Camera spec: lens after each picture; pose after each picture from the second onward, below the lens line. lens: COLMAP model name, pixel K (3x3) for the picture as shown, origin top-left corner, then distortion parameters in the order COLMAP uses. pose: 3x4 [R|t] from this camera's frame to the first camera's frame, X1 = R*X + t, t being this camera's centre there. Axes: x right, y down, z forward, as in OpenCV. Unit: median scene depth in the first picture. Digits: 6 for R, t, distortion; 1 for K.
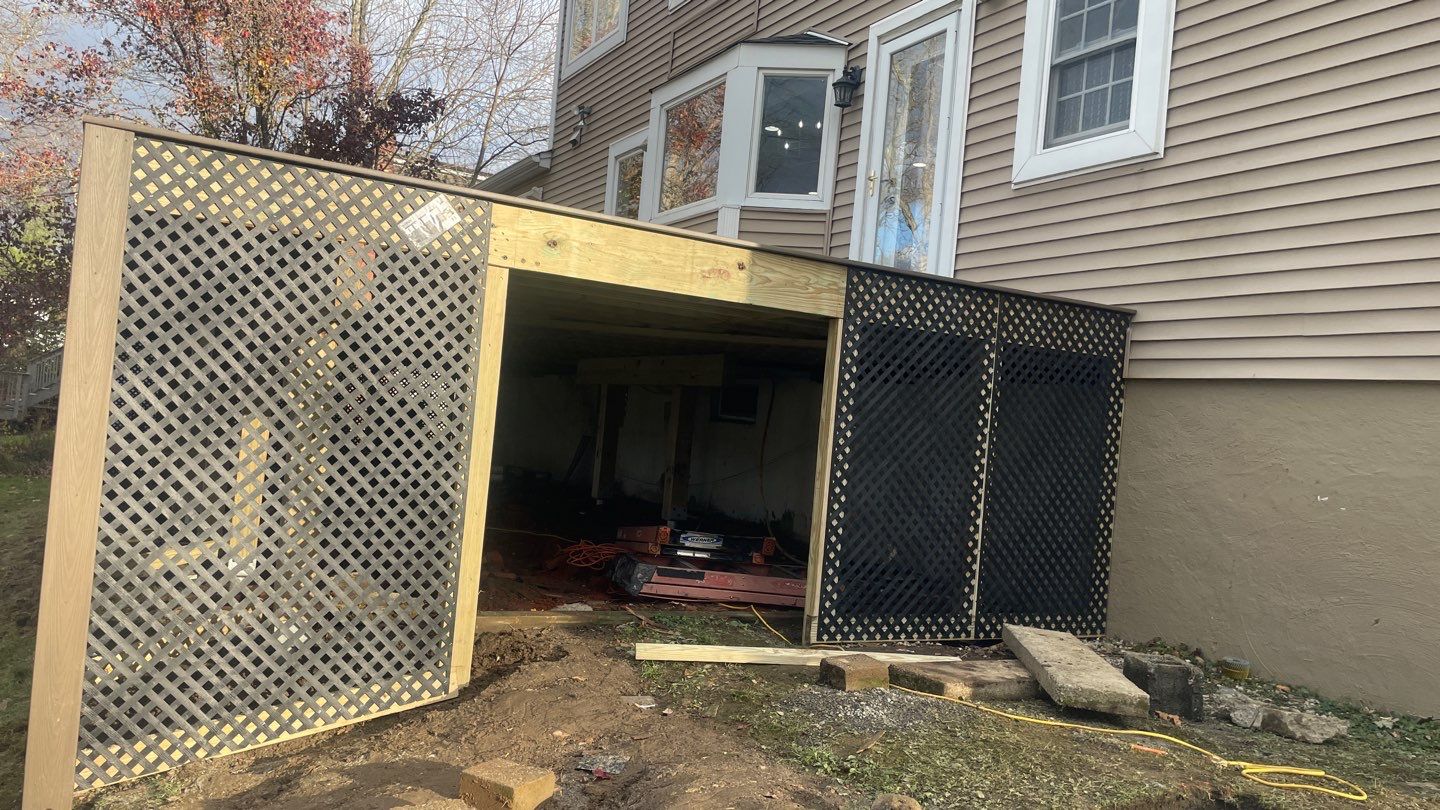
lens RADIAL K [[1103.4, 0, 684.1], [0, 1103.4, 392.1], [0, 0, 1]] dist [0.099922, -0.125148]
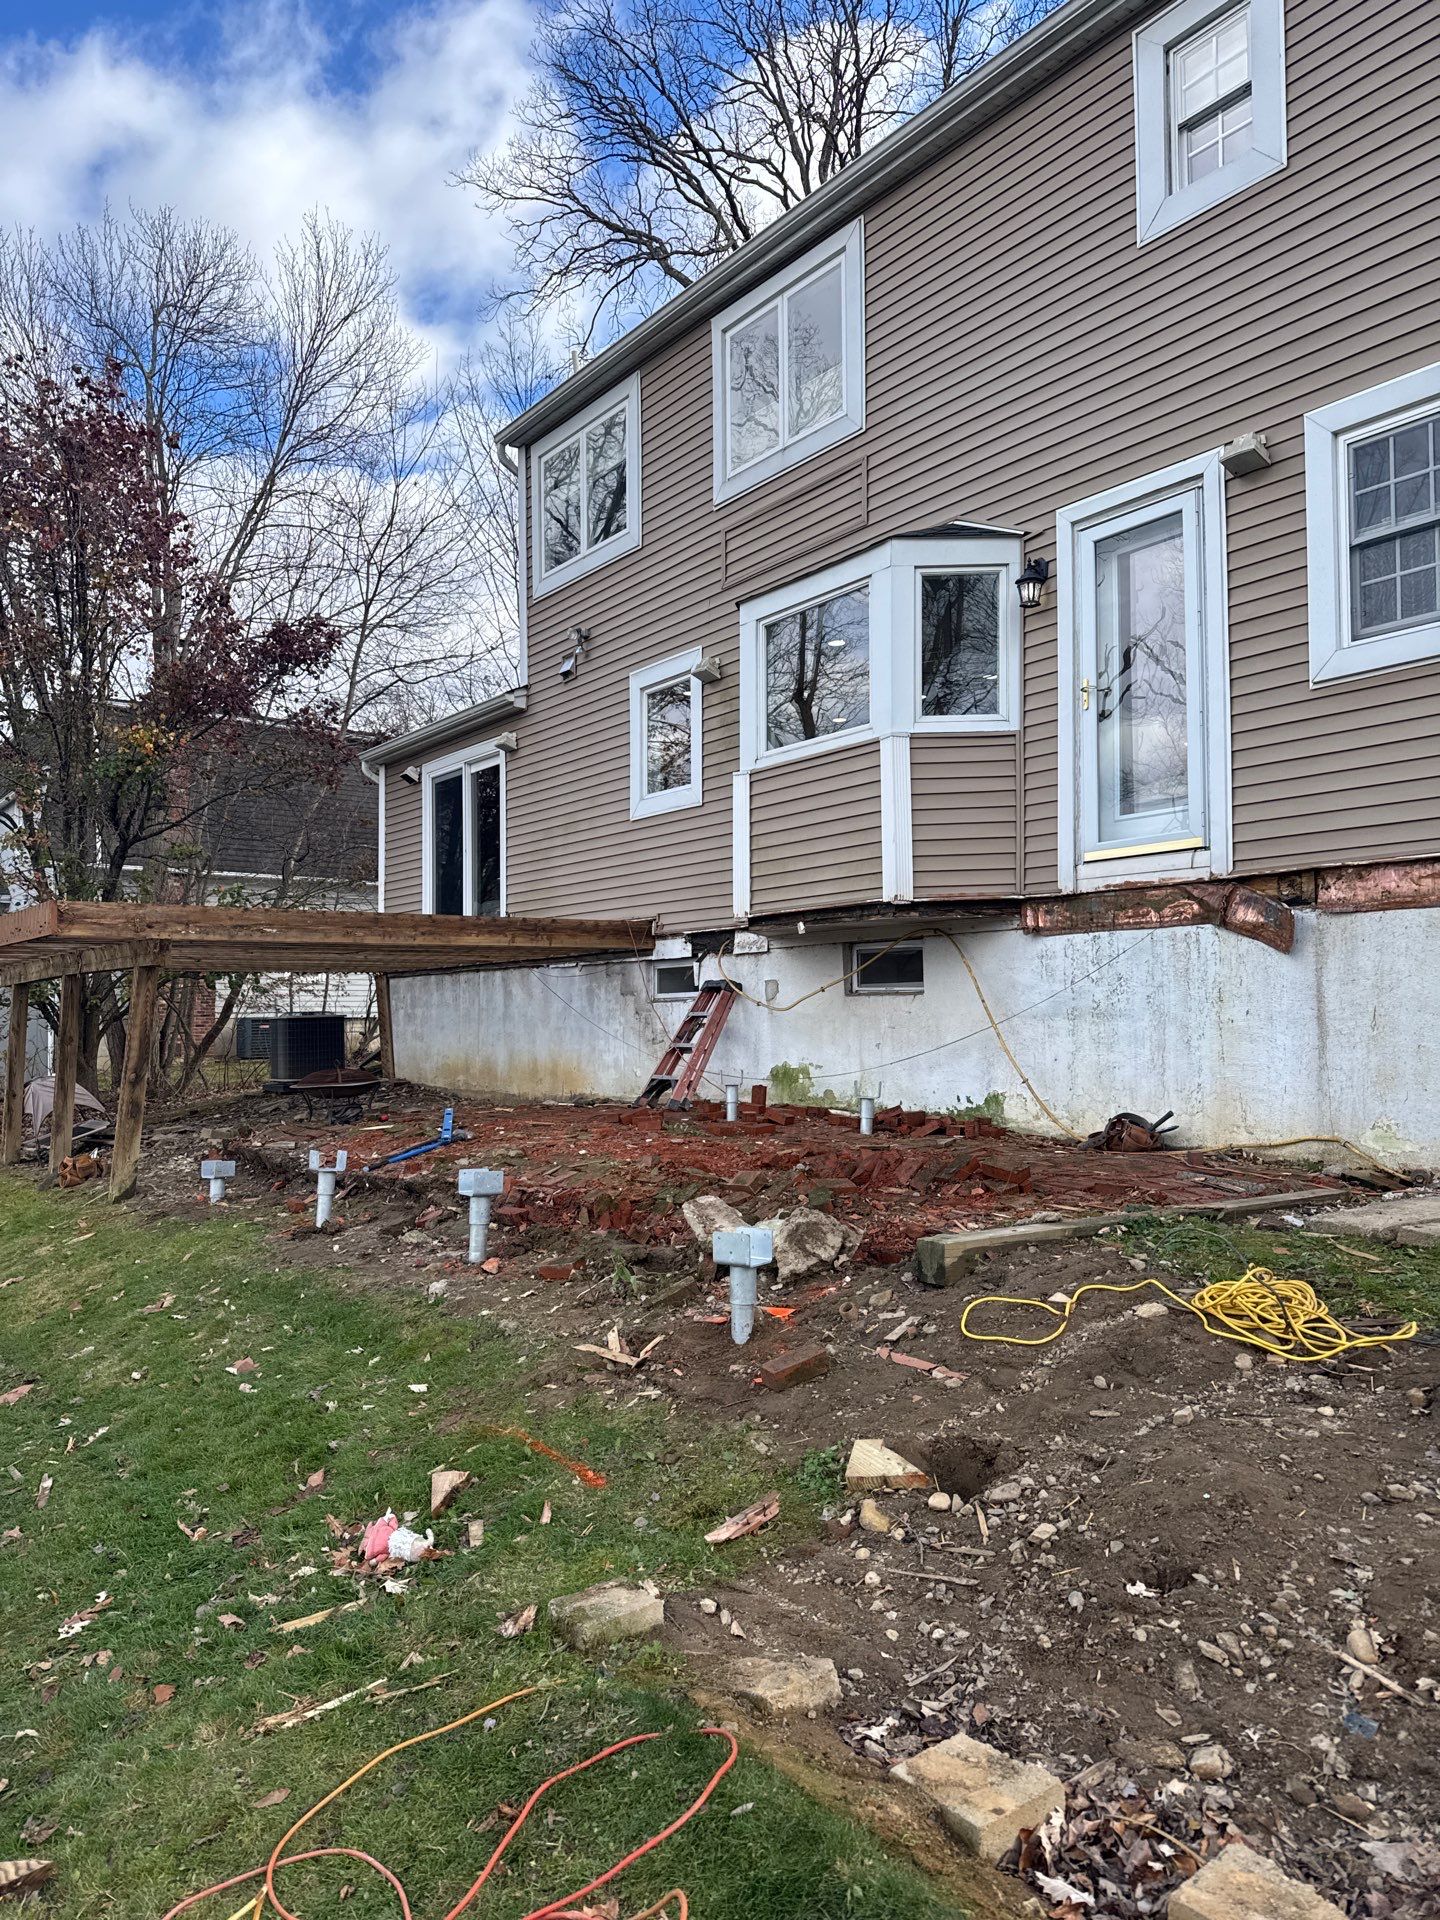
lens RADIAL K [[1330.4, 0, 723.6], [0, 1330.4, 971.0], [0, 0, 1]] dist [0.053503, -0.041596]
pose [[0.980301, -0.090913, 0.175342, -0.365375], [0.090967, 0.995824, 0.007746, -0.014284], [-0.175314, 0.008357, 0.984477, 0.056867]]
